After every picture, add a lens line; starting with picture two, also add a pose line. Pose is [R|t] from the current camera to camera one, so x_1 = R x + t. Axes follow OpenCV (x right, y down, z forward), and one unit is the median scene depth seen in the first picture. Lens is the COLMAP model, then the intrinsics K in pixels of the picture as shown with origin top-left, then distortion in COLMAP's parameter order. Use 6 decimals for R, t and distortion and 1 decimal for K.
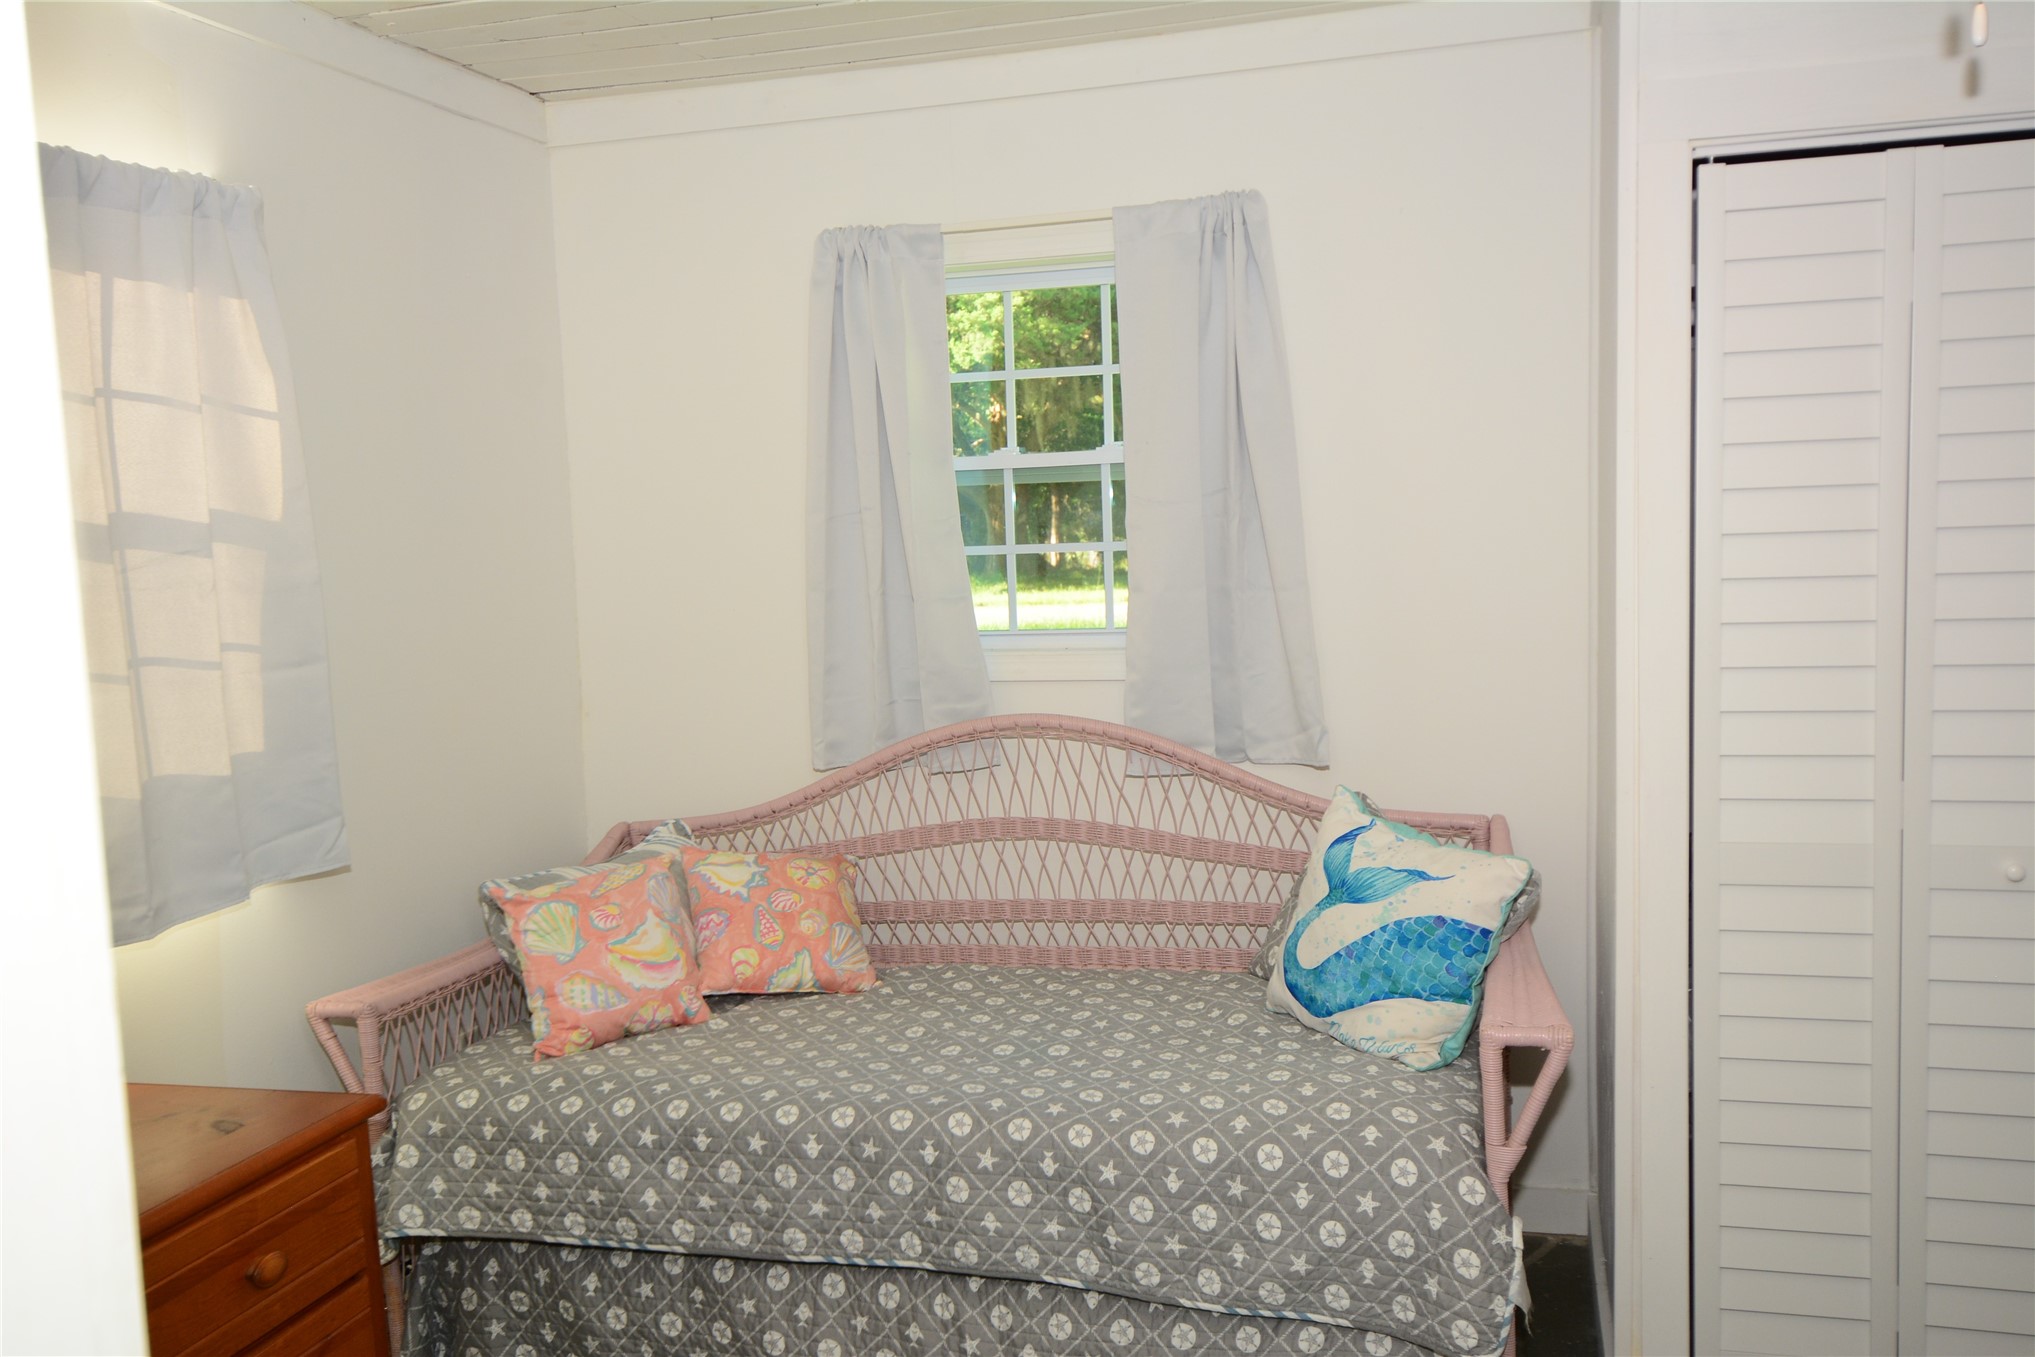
lens RADIAL K [[1731.7, 0, 1017.5], [0, 1731.7, 678.5], [0, 0, 1]] dist [0.031244, -0.004576]
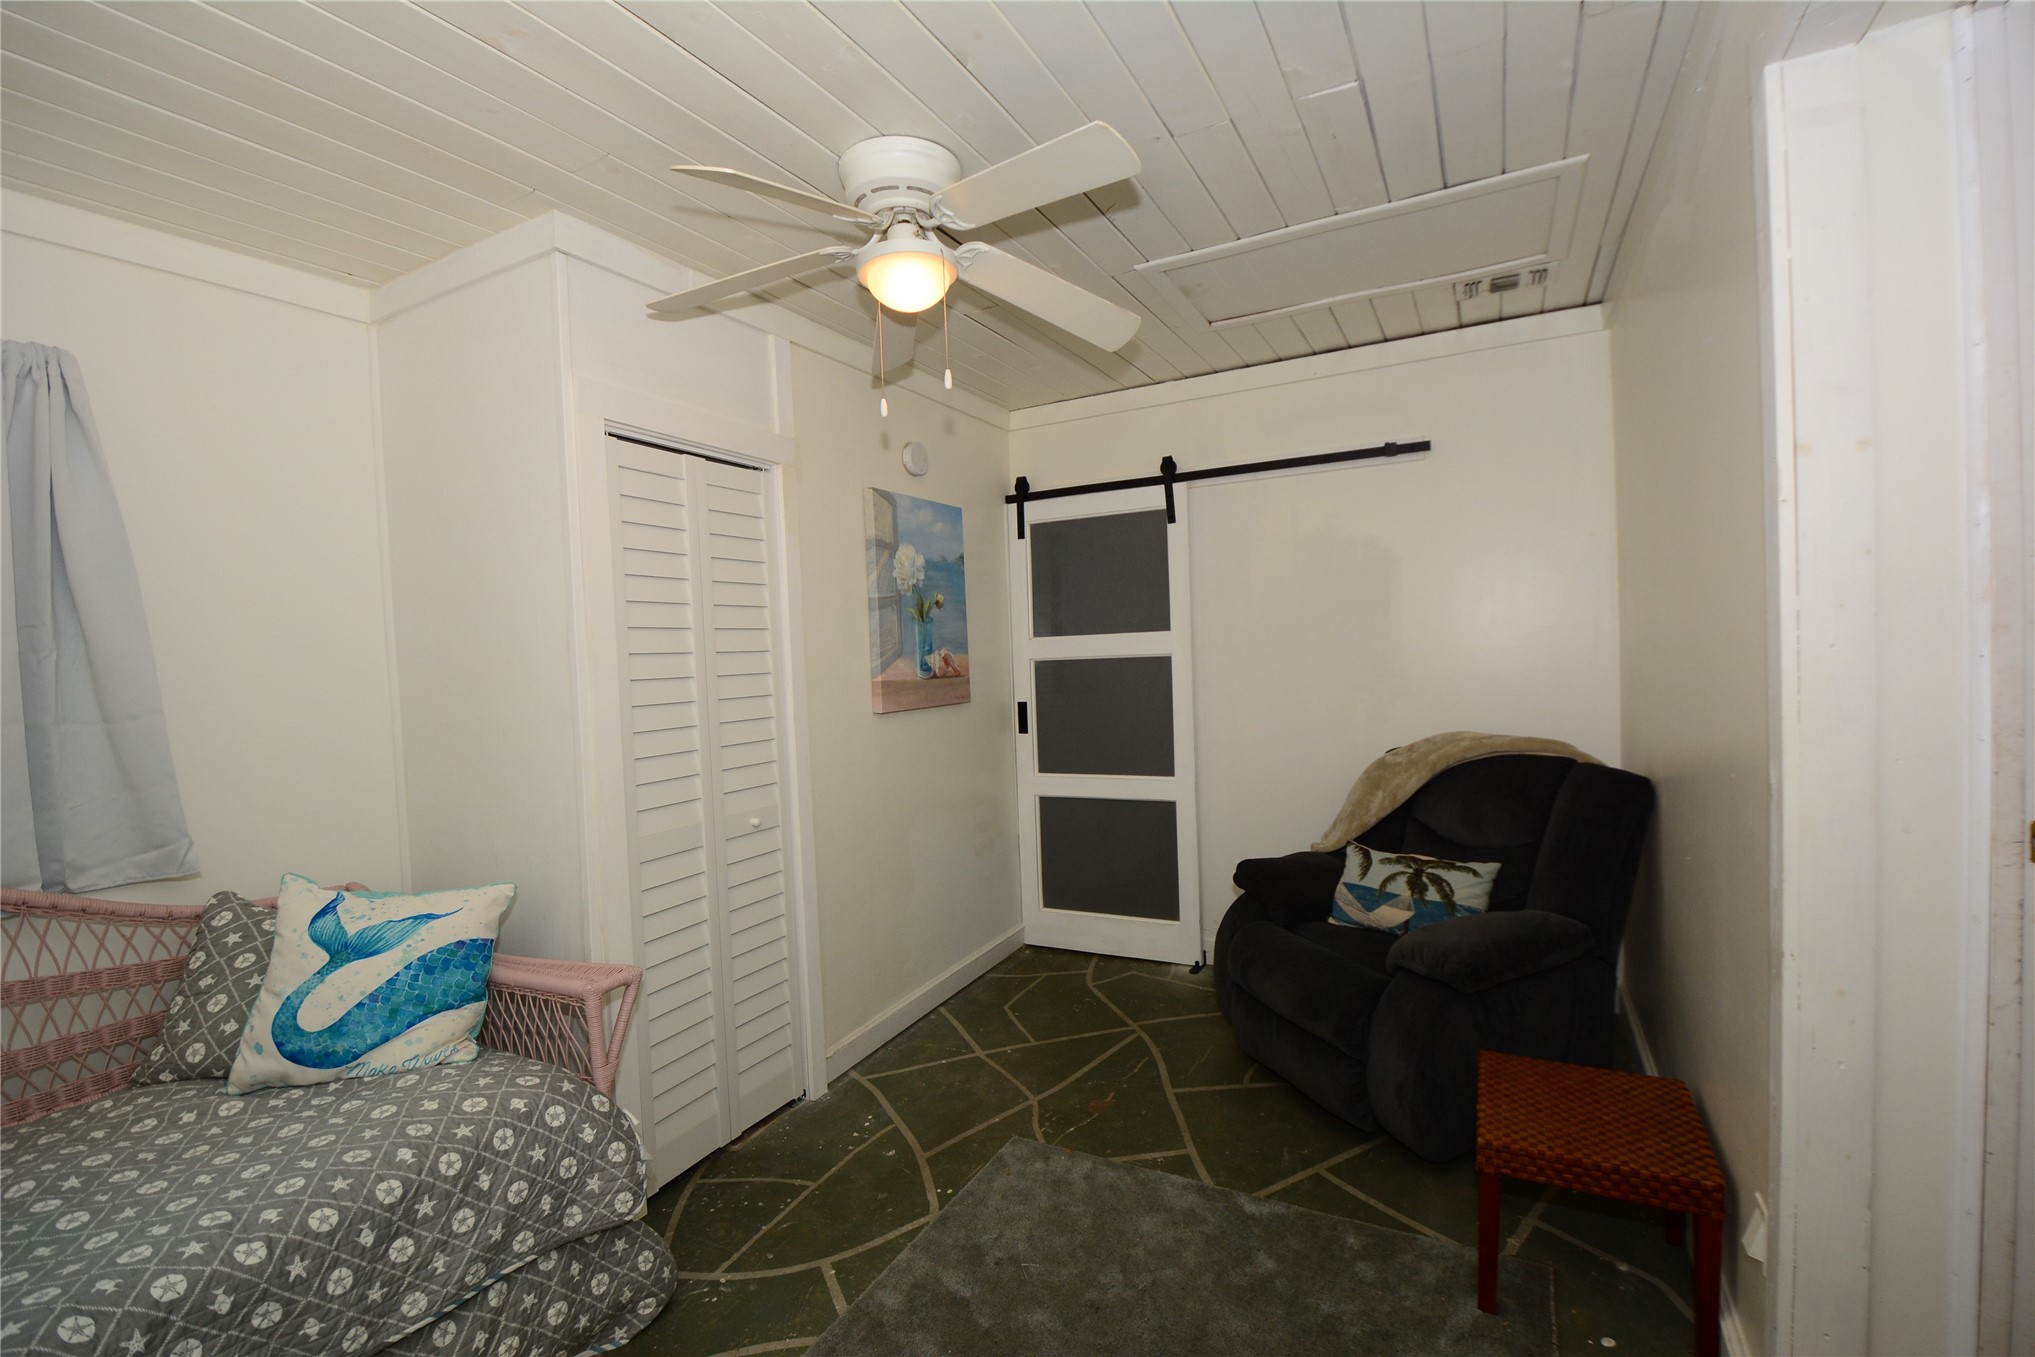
lens RADIAL K [[943.9, 0, 1017.5], [0, 943.9, 678.5], [0, 0, 1]] dist [0.001987, -0.016918]
pose [[0.169150, 0.011613, 0.985522, -0.386281], [0.133306, 0.990472, -0.034551, 0.020453], [-0.976534, 0.137221, 0.165990, 0.432449]]
